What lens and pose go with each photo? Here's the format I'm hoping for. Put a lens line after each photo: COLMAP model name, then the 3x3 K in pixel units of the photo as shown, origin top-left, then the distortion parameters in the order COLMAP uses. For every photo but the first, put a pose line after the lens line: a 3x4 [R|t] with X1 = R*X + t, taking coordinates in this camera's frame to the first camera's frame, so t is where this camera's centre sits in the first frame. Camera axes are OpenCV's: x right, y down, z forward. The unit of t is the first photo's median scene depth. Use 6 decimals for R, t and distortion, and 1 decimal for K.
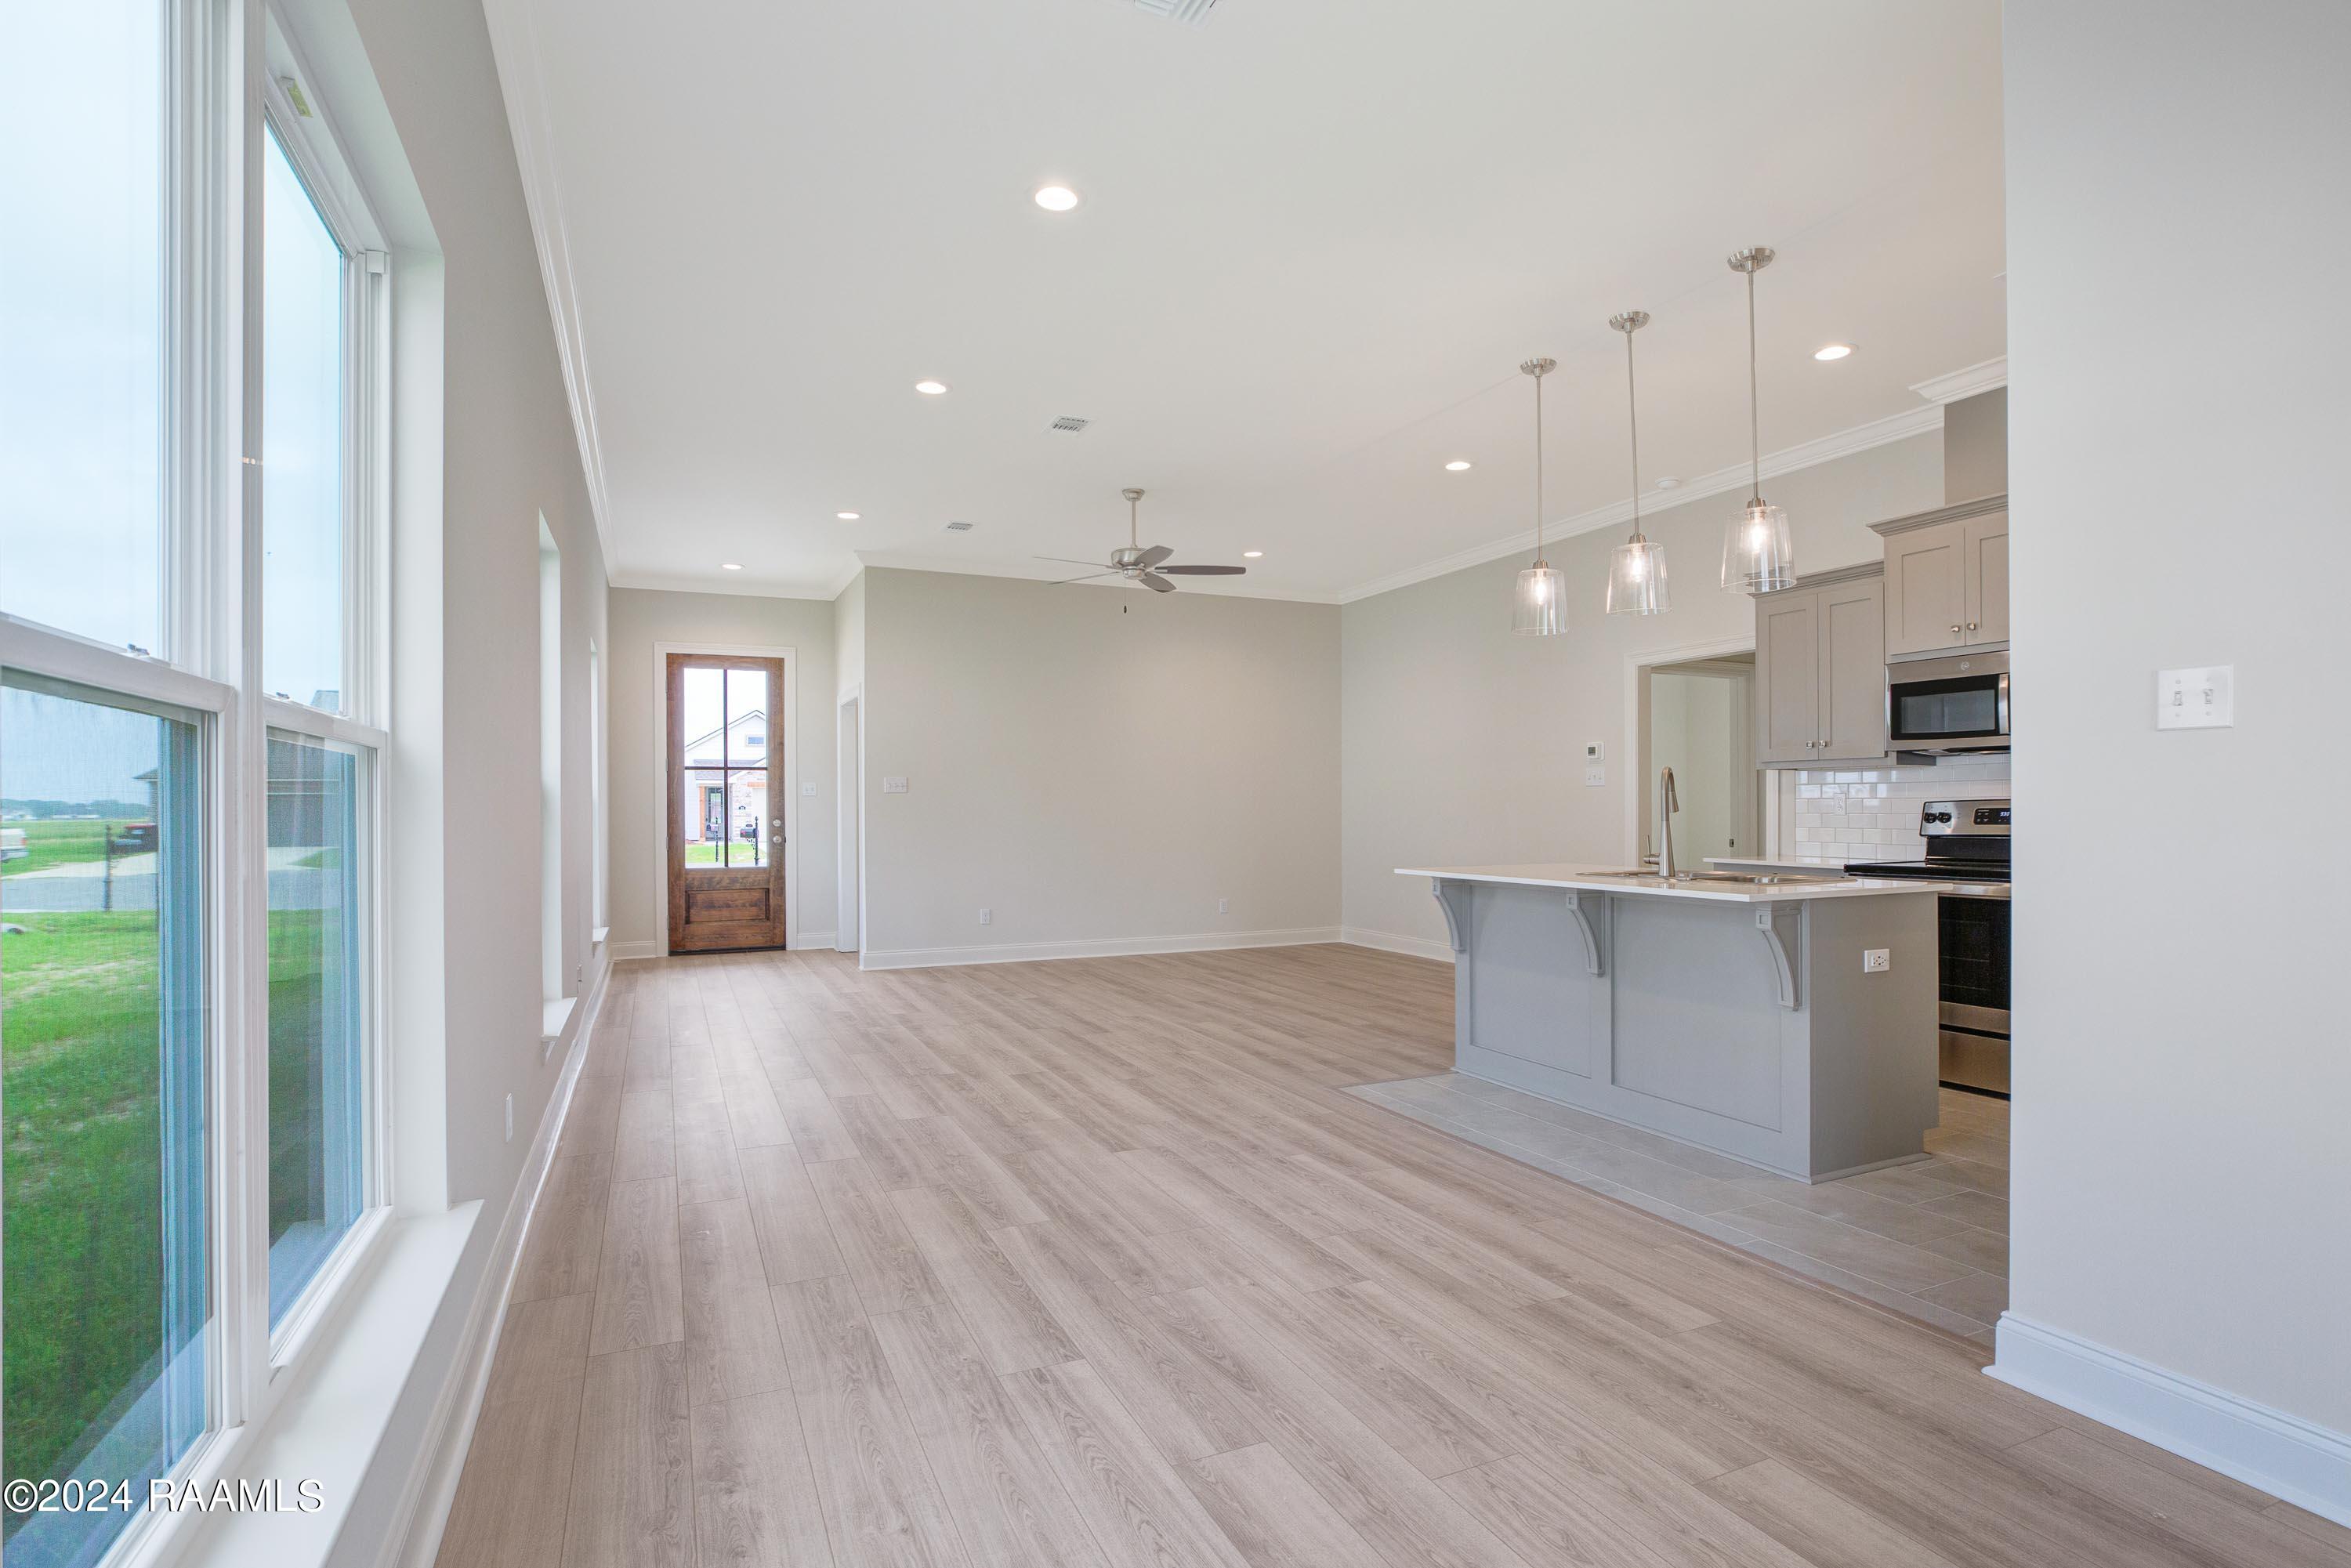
lens RADIAL K [[1136.9, 0, 1181.1], [0, 1136.9, 803.9], [0, 0, 1]] dist [-0.027996, -0.000024]
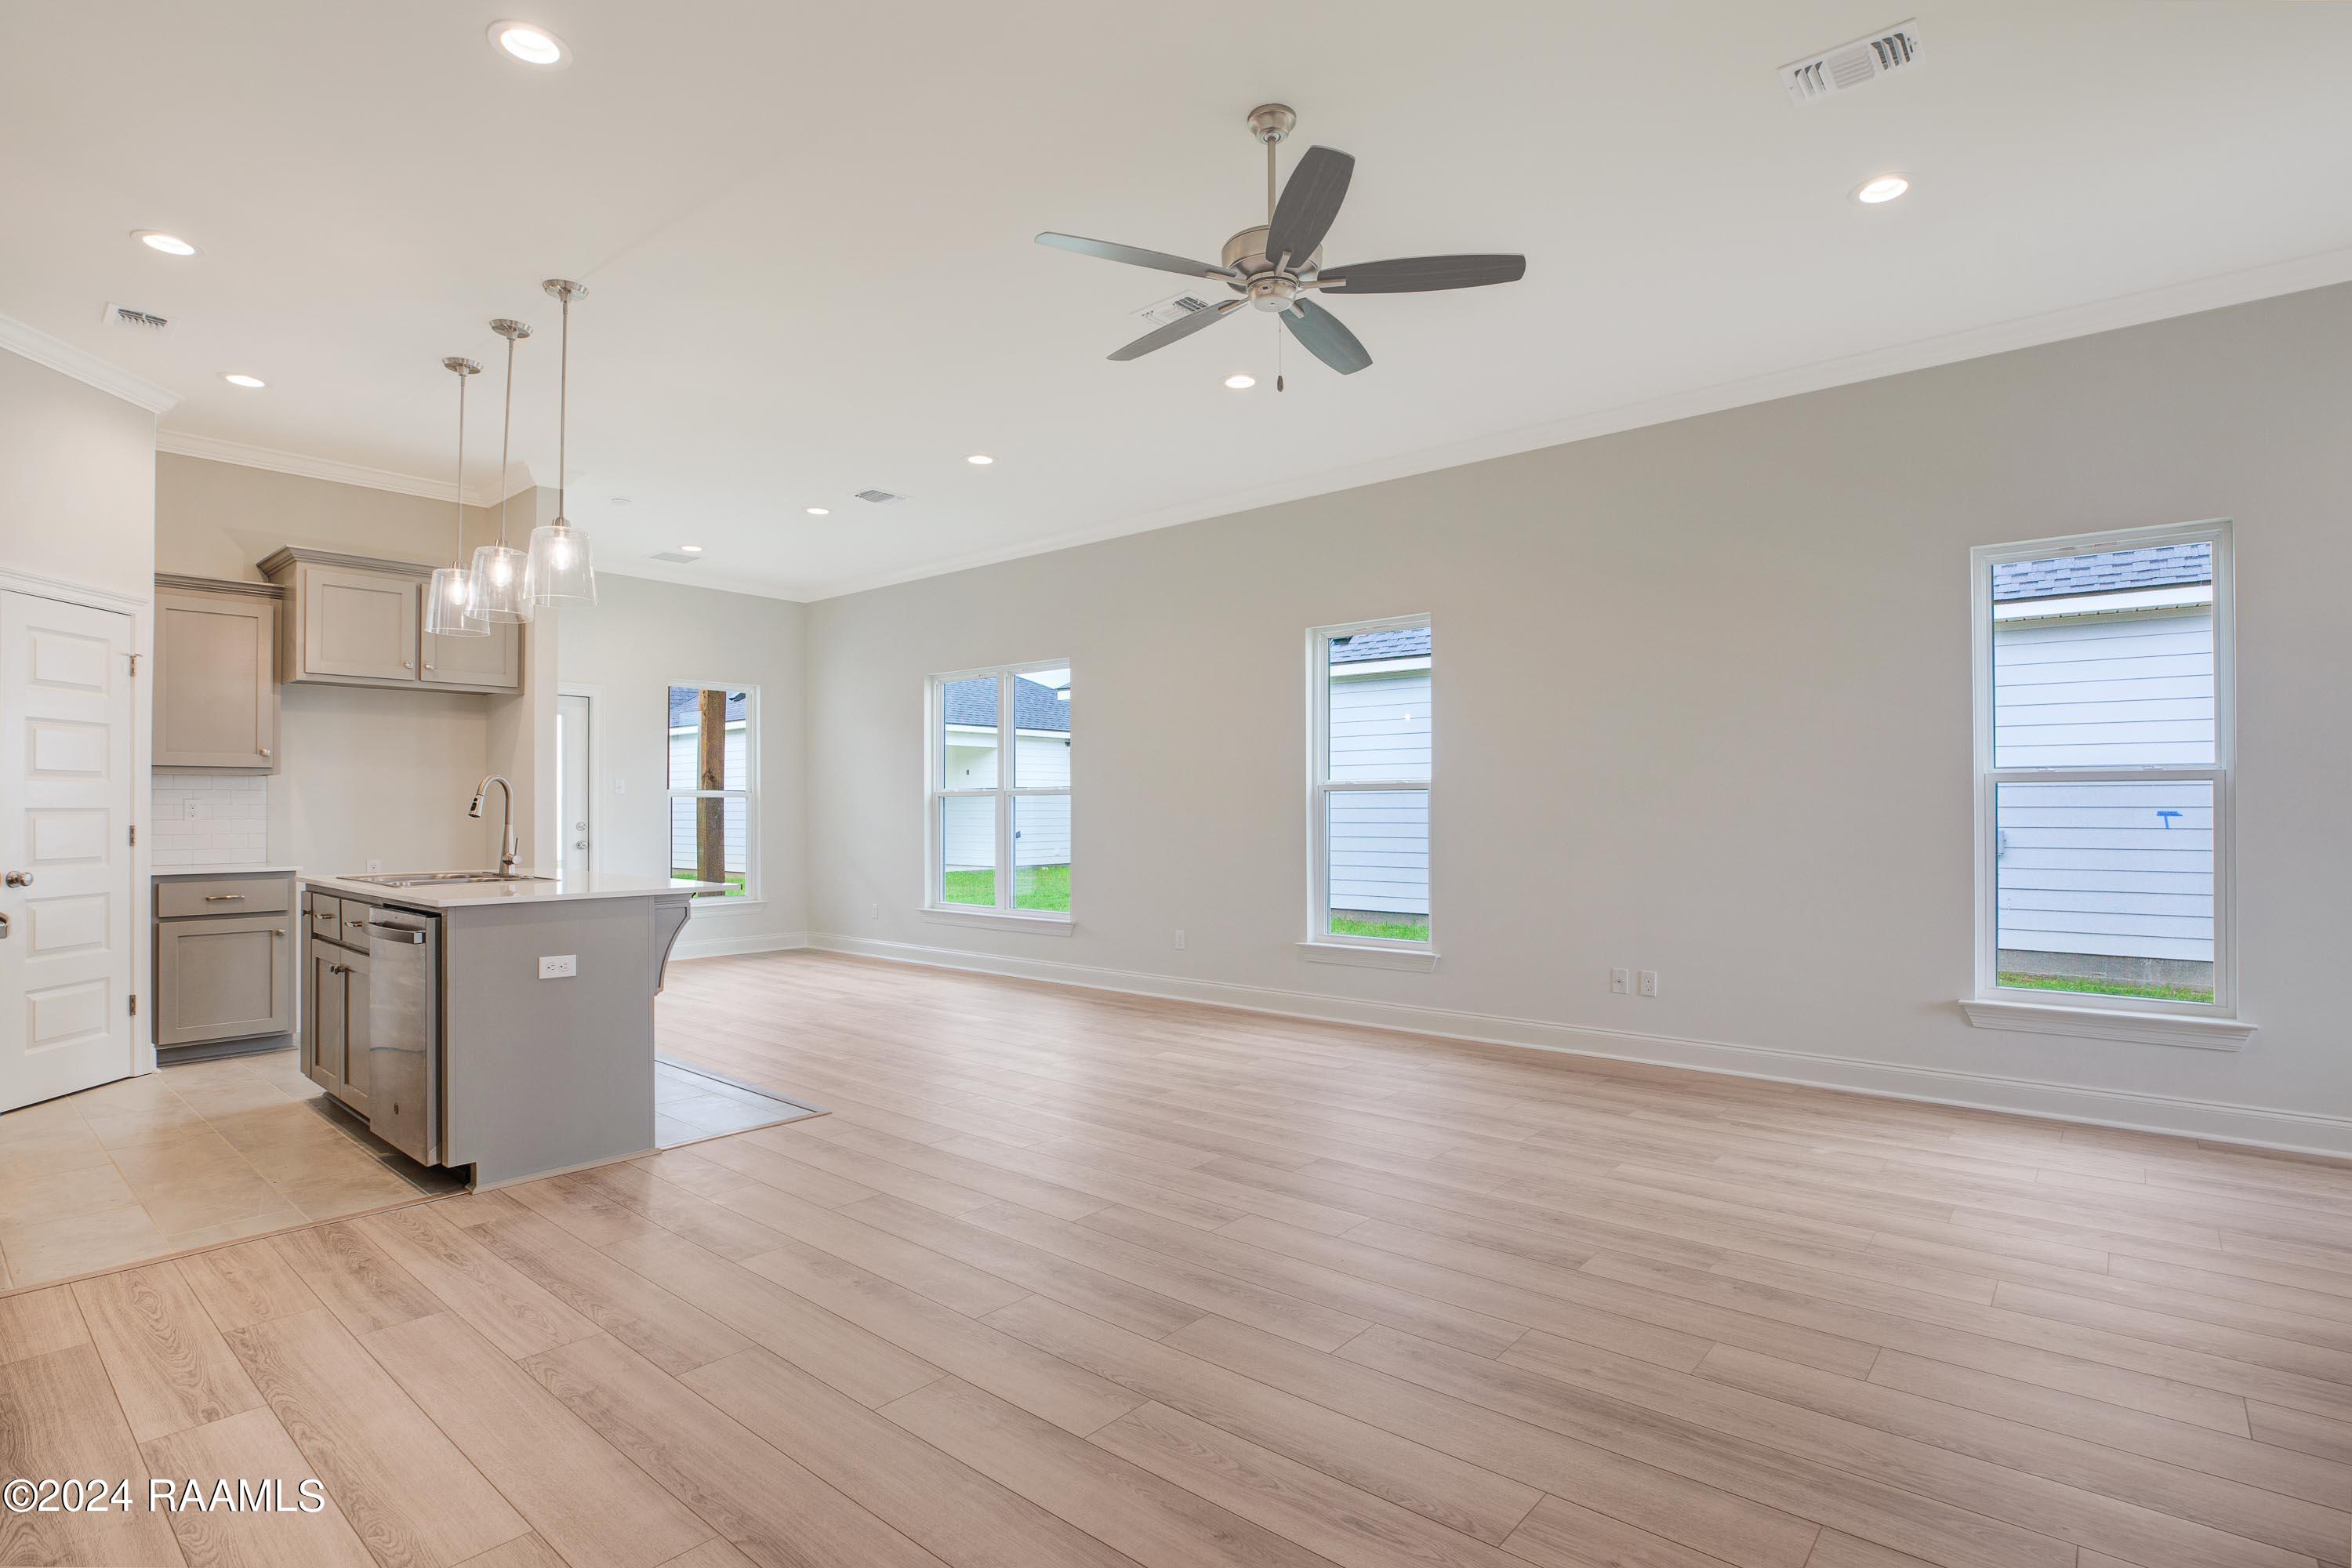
lens RADIAL K [[1137.4, 0, 1181.6], [0, 1137.4, 803.9], [0, 0, 1]] dist [-0.027996, -0.000024]
pose [[-0.905040, 0.004835, -0.425298, 0.146514], [0.009583, 0.999913, -0.009026, 0.005037], [0.425218, -0.012245, -0.905008, 1.029537]]
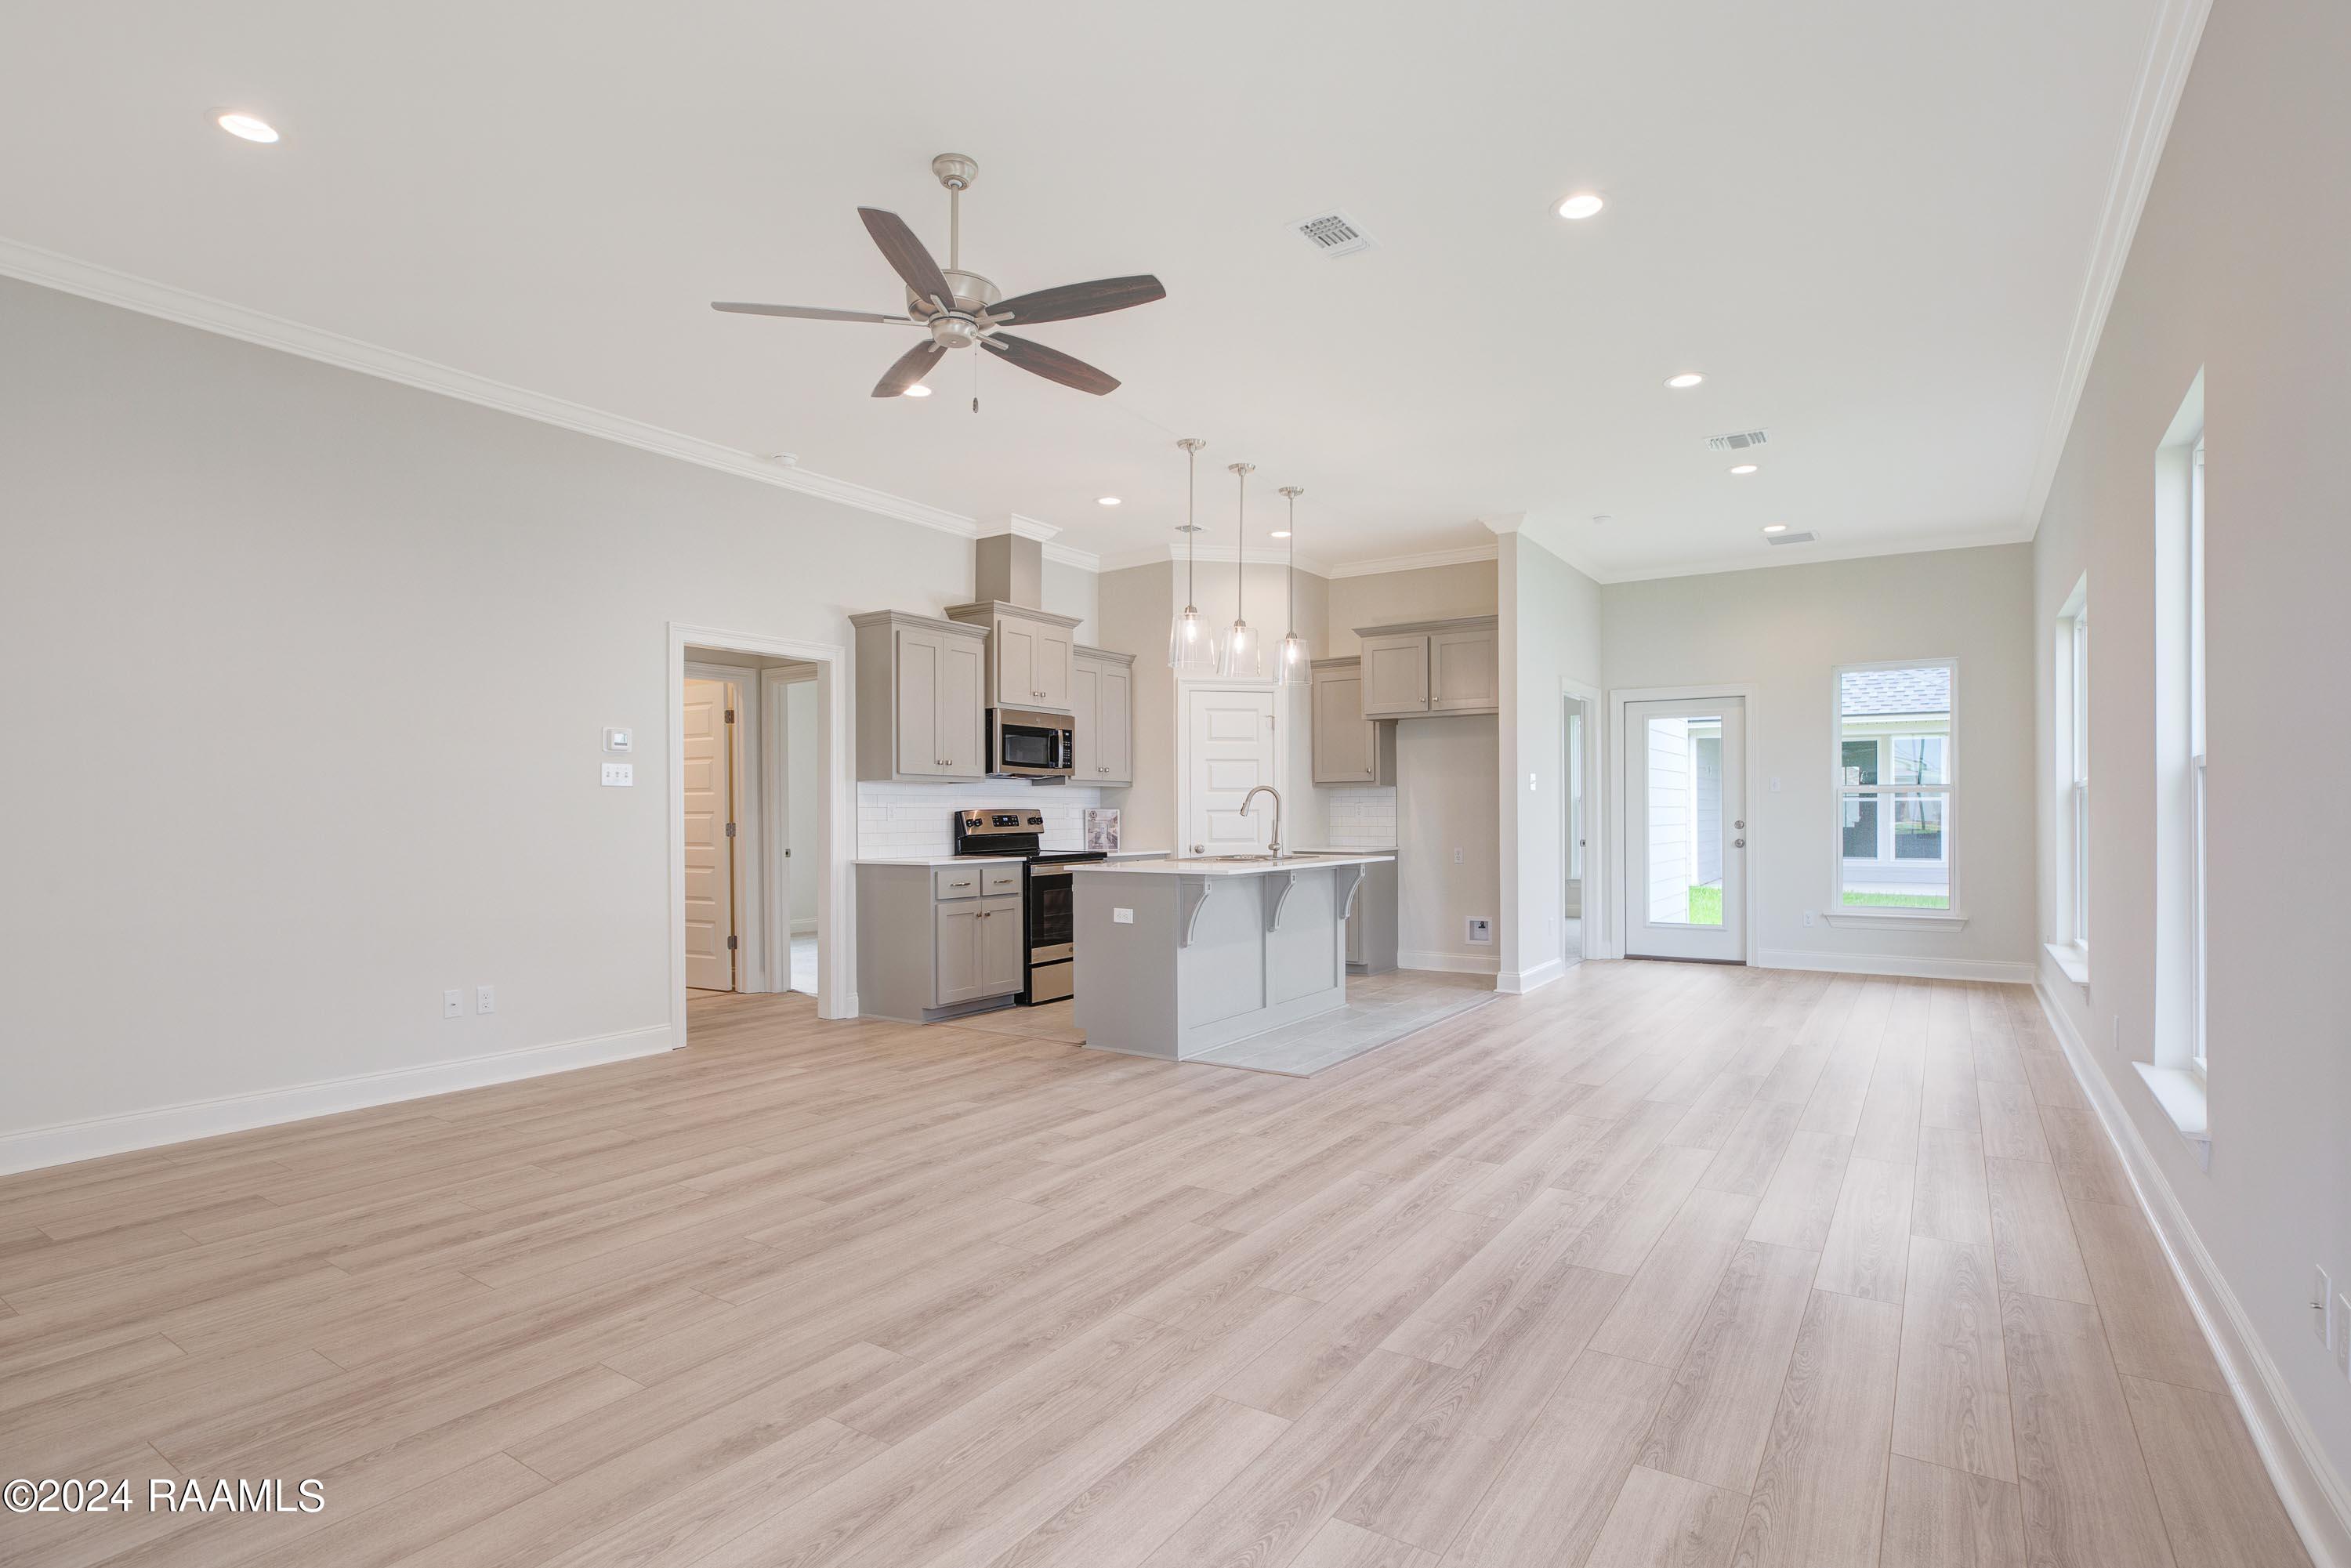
lens RADIAL K [[1159.2, 0, 1209.5], [0, 1159.2, 822.5], [0, 0, 1]] dist [-0.027764, 0.000269]
pose [[-0.536356, 0.001524, 0.843990, -0.380844], [0.003055, 0.999995, 0.000136, 0.007185], [-0.843986, 0.002651, -0.536358, 0.864955]]
